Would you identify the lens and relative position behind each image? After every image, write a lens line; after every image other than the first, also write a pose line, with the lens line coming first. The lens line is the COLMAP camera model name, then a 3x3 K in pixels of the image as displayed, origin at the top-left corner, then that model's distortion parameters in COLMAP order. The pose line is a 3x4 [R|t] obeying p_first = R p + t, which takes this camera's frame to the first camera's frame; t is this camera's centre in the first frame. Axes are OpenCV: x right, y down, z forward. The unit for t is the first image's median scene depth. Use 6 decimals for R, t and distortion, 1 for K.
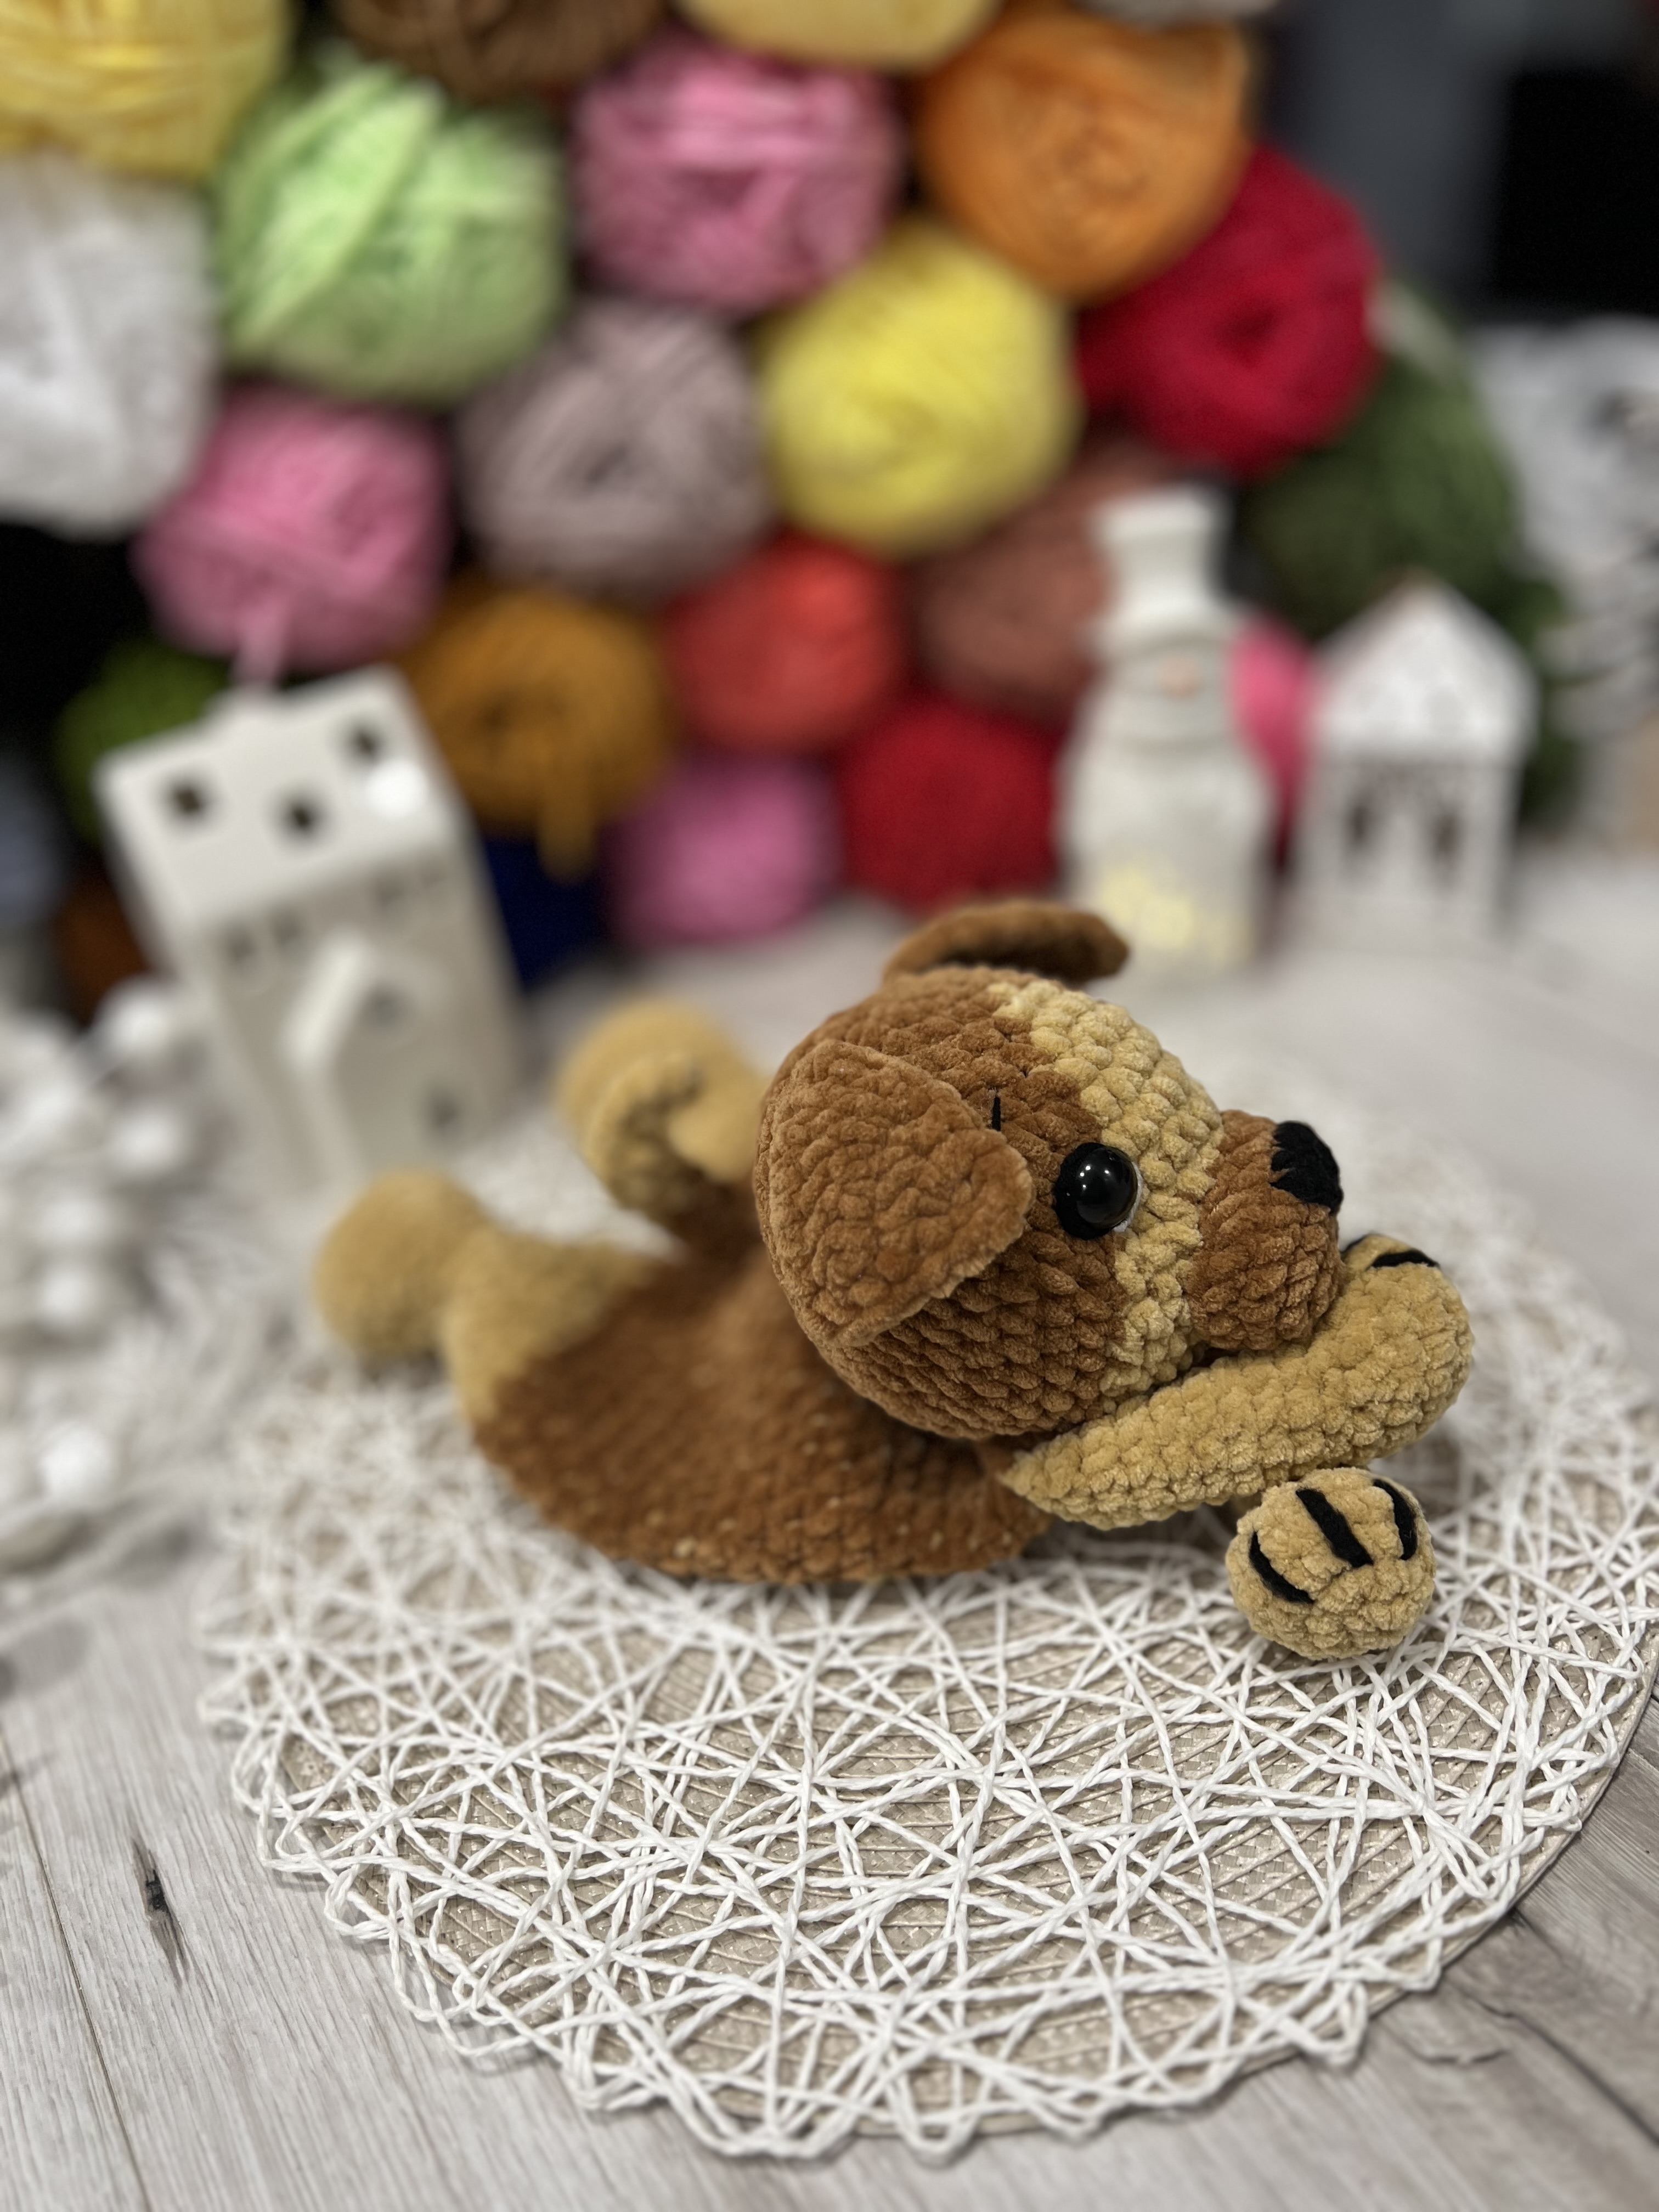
lens RADIAL K [[1666.0, 0, 822.6], [0, 1666.0, 1117.1], [0, 0, 1]] dist [-0.014679, -0.003282]
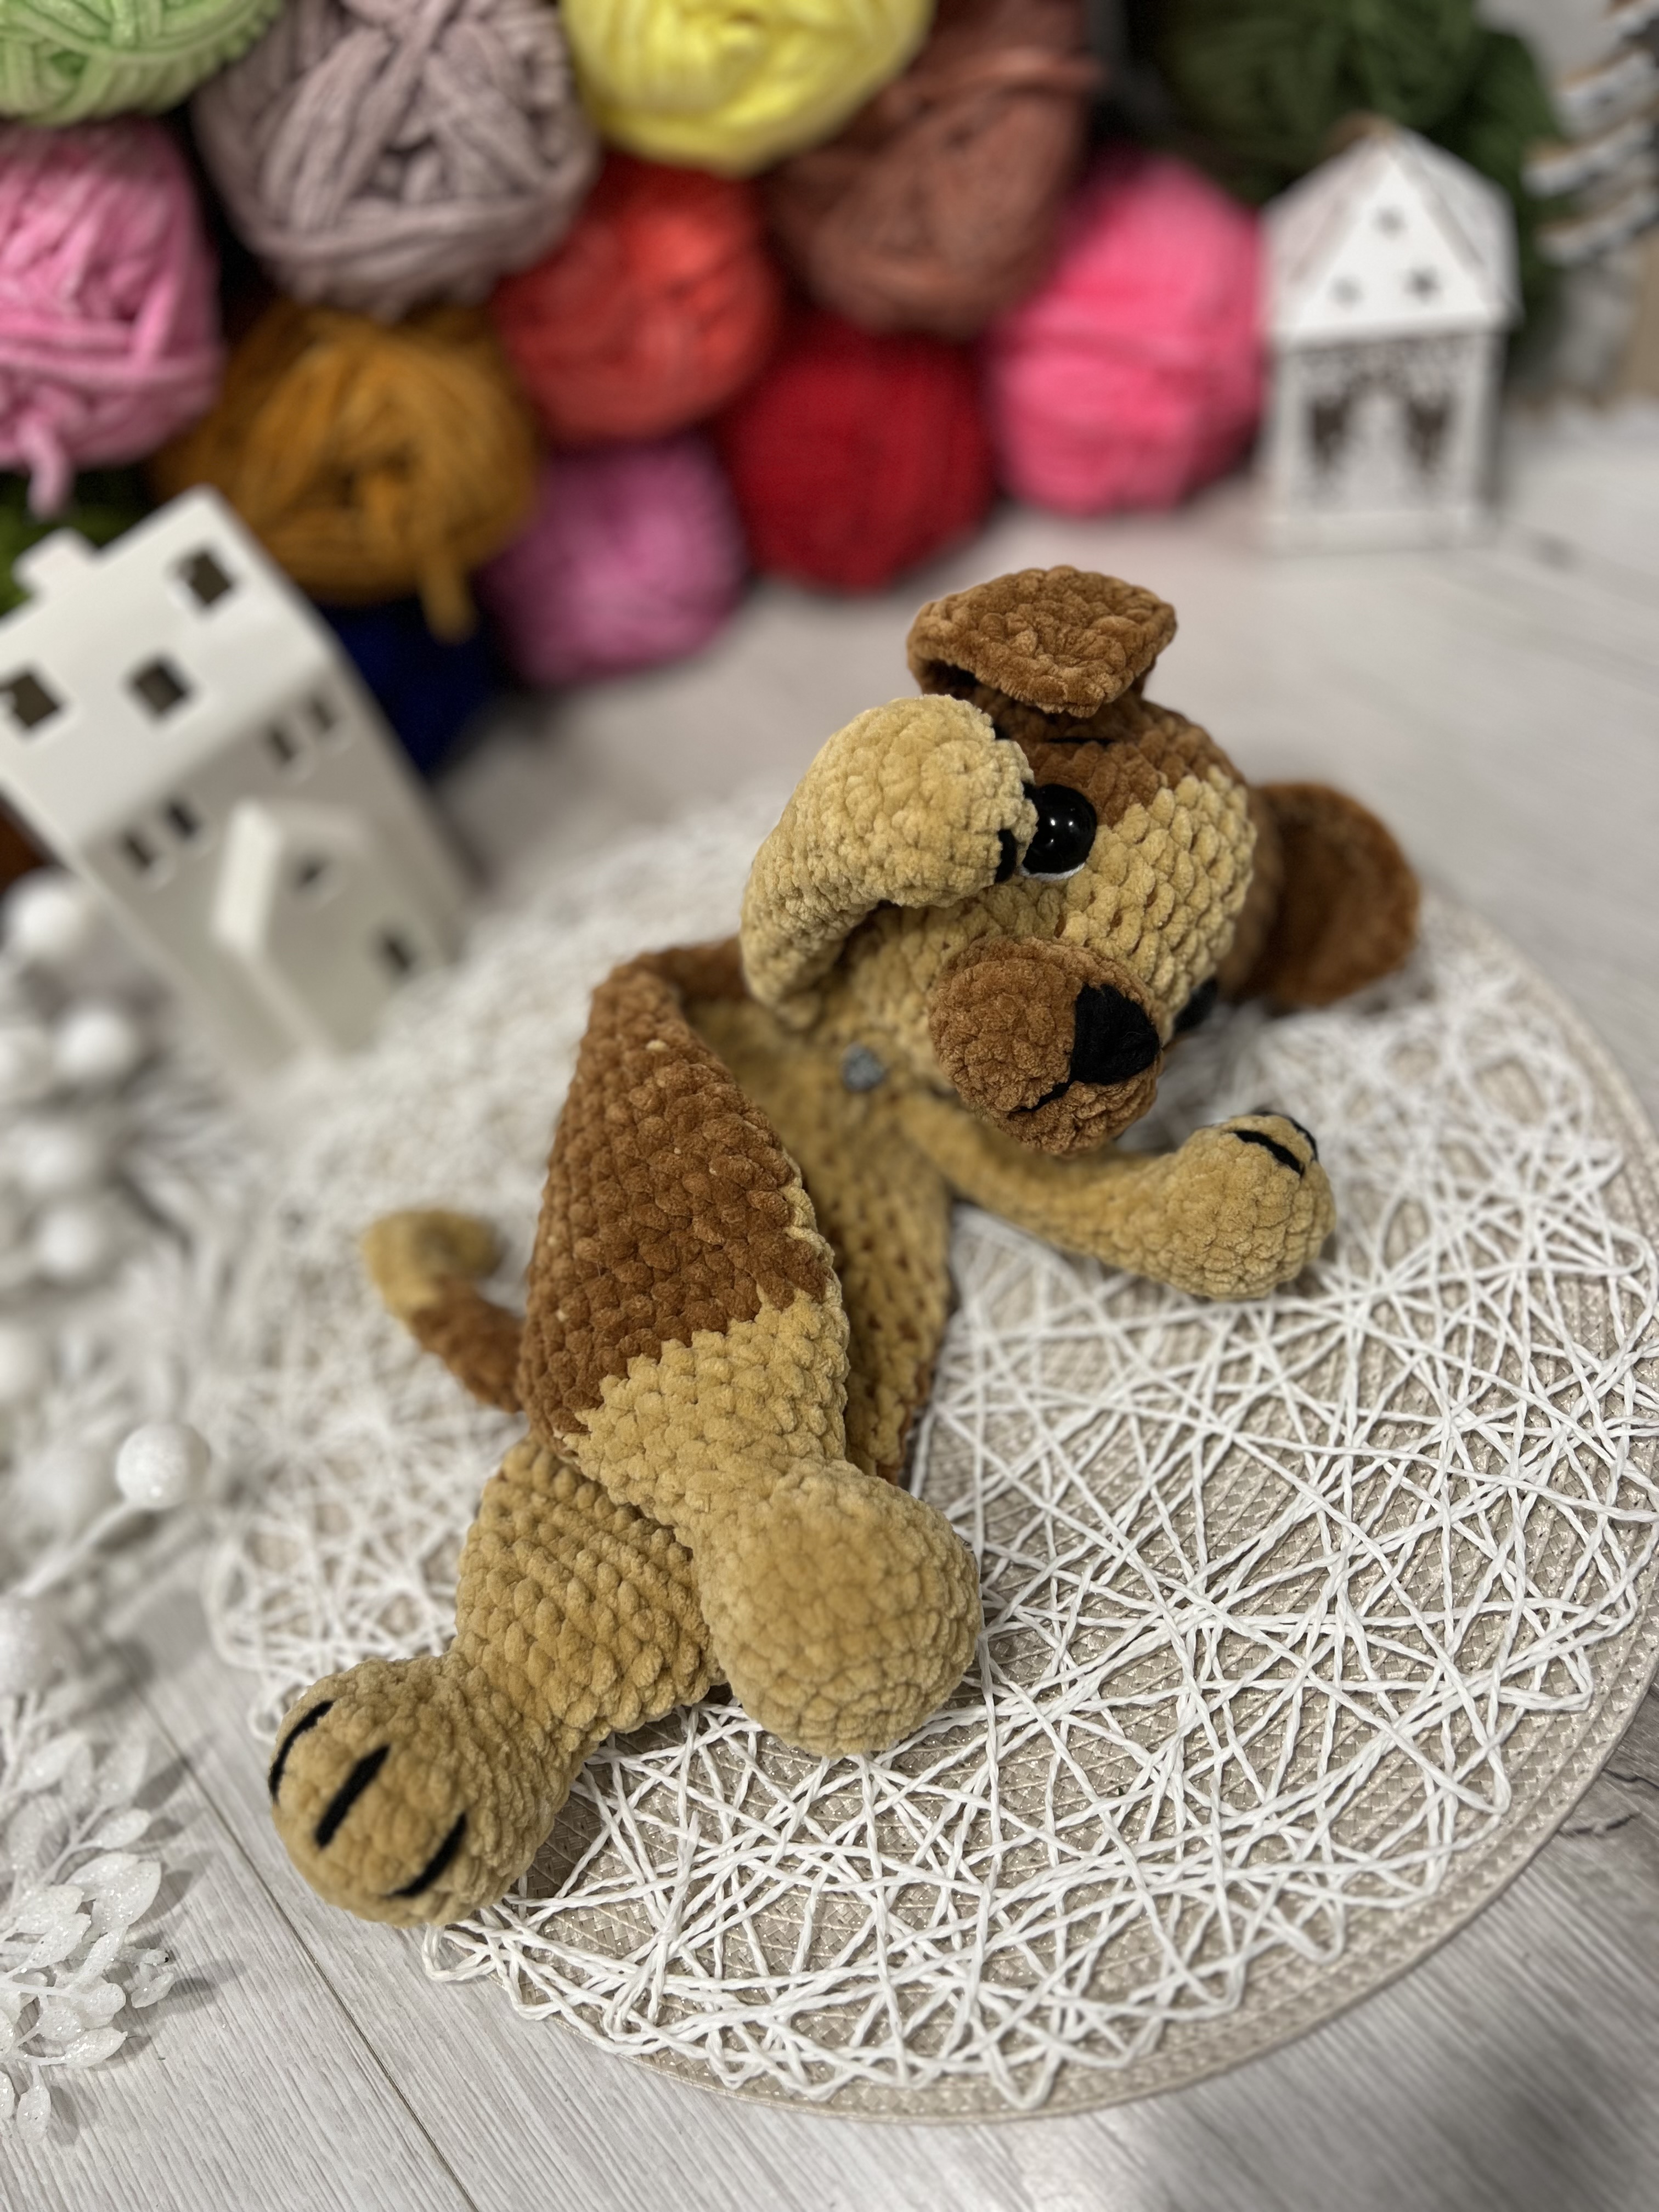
lens RADIAL K [[1666.0, 0, 822.6], [0, 1666.0, 1117.1], [0, 0, 1]] dist [-0.014679, -0.003282]
pose [[0.982087, -0.188228, 0.008660, -0.019814], [0.176614, 0.935559, 0.305839, -0.161704], [-0.065669, -0.298831, 0.952044, 0.074295]]
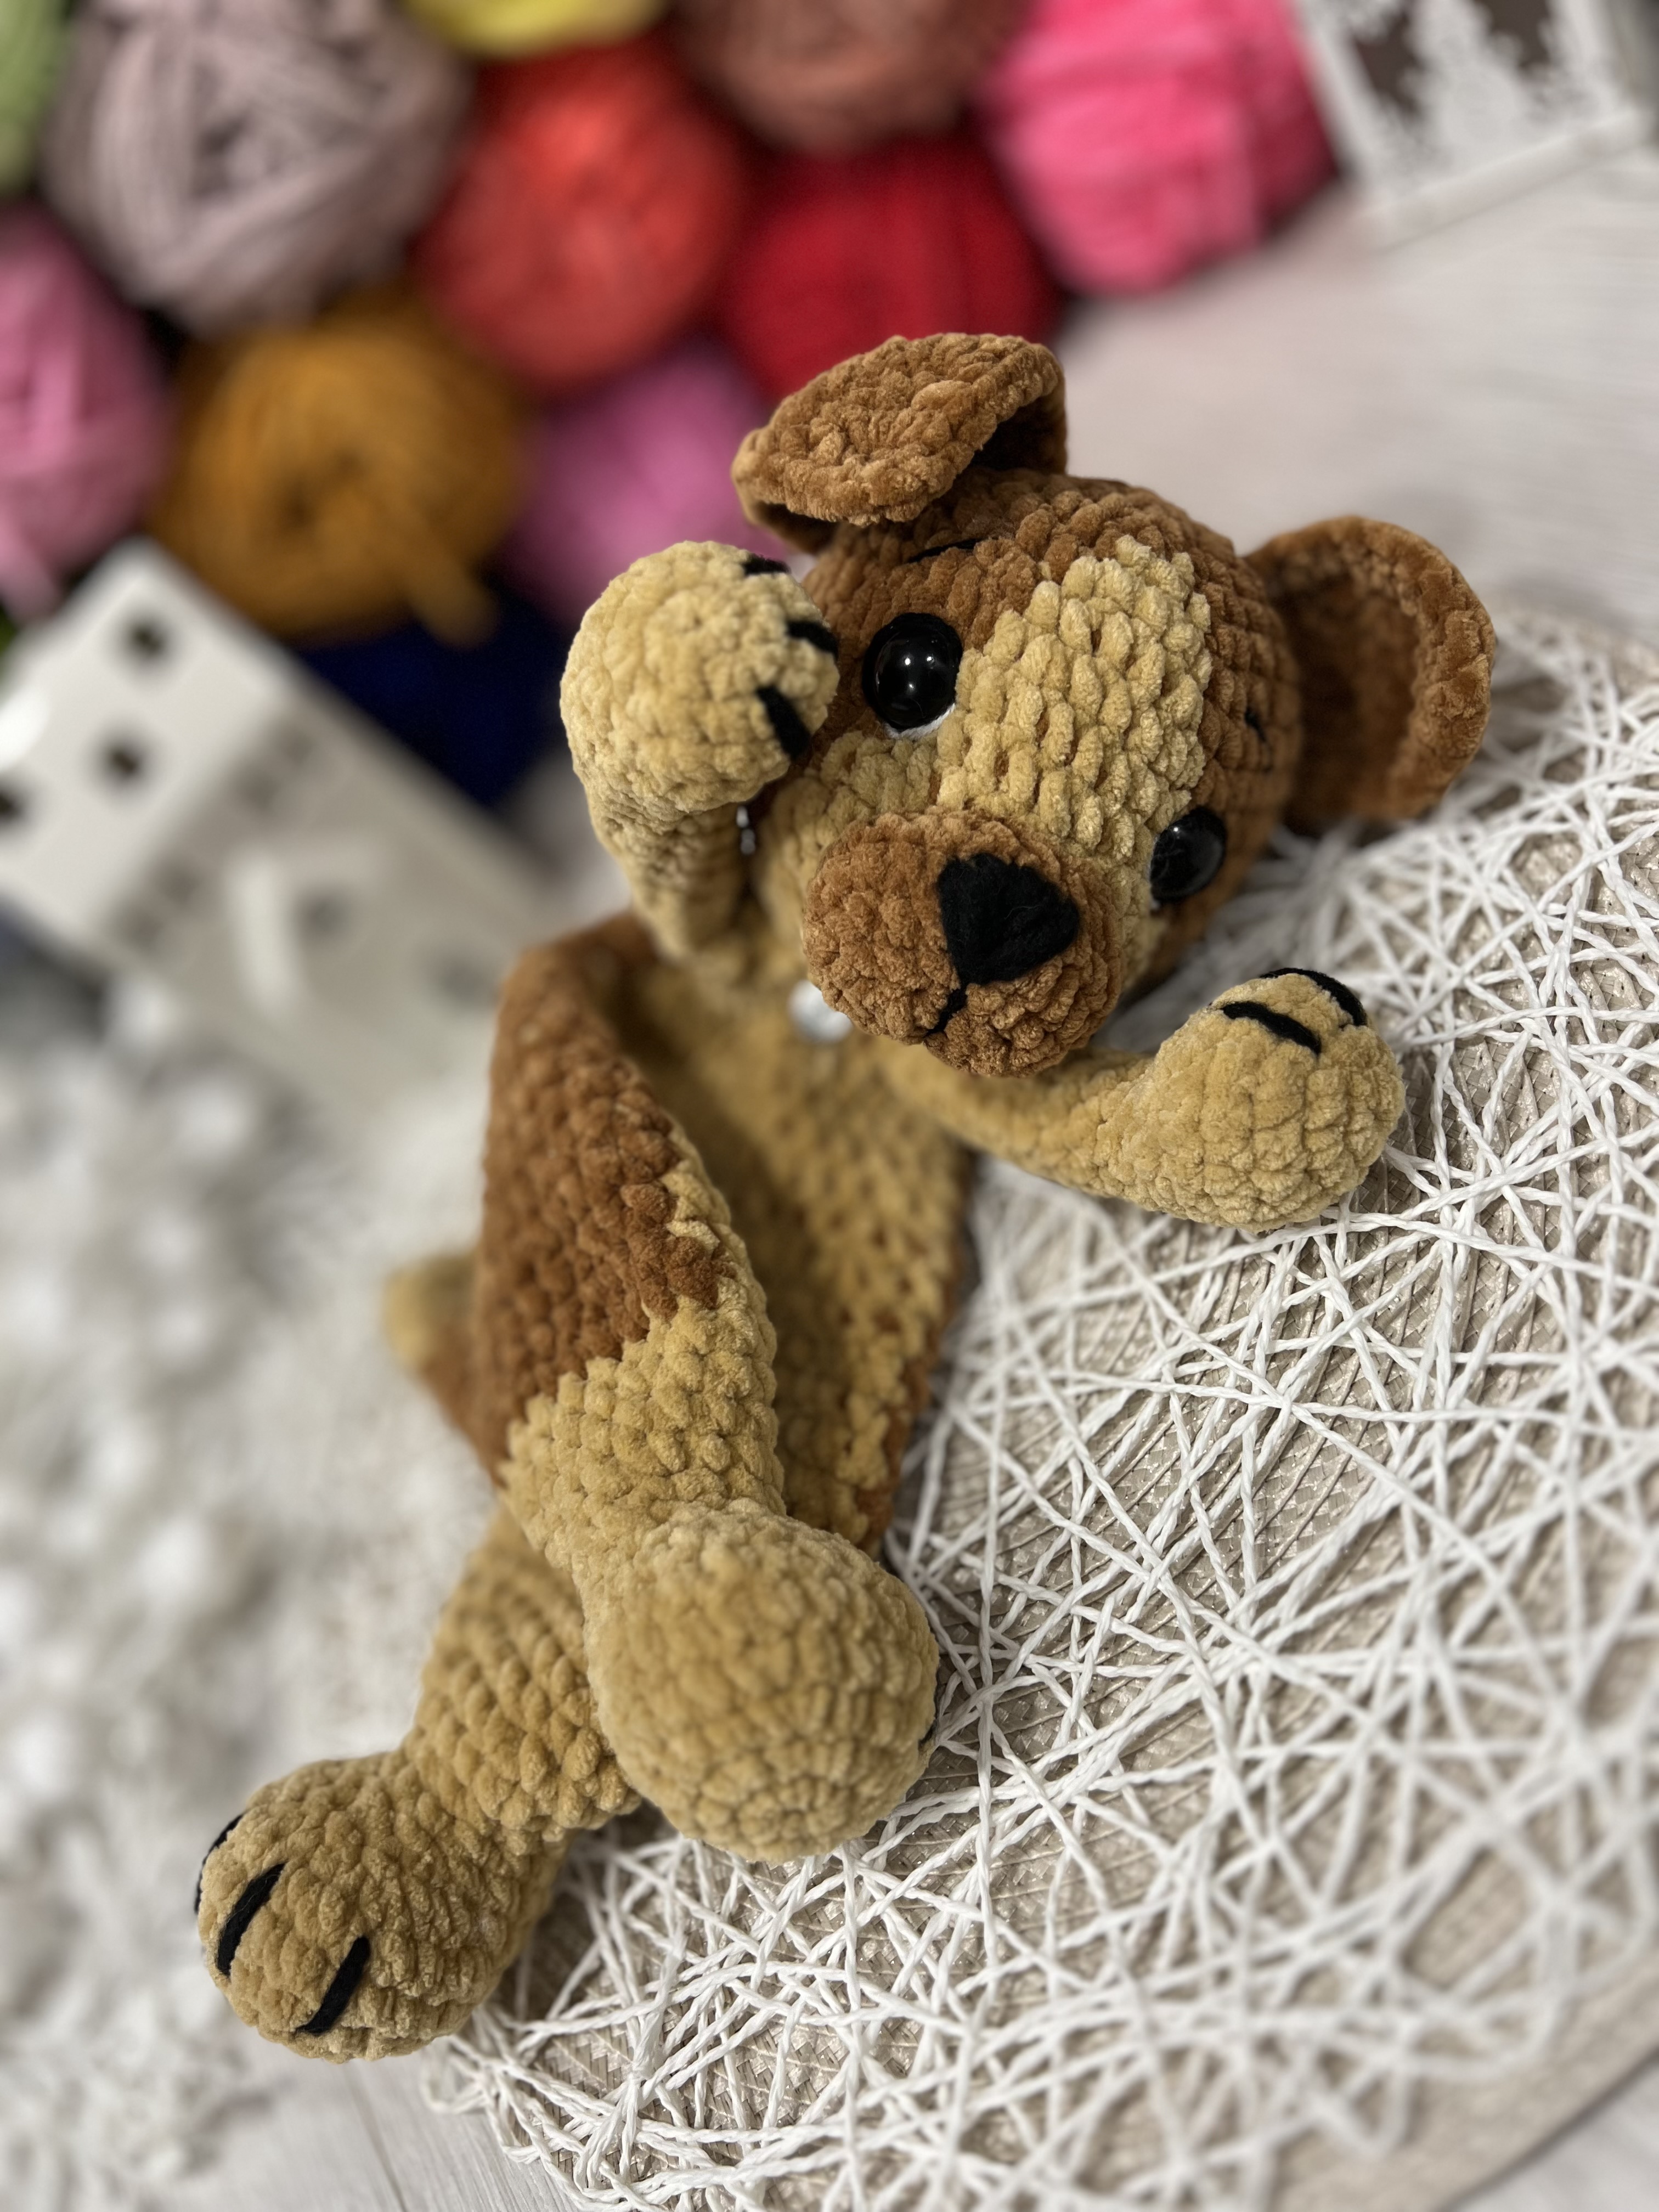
lens RADIAL K [[1666.0, 0, 822.6], [0, 1666.0, 1117.1], [0, 0, 1]] dist [-0.014679, -0.003282]
pose [[0.879732, -0.348549, -0.323395, 0.203655], [0.427734, 0.877185, 0.218152, -0.047857], [0.207641, -0.330242, 0.920774, 0.209636]]
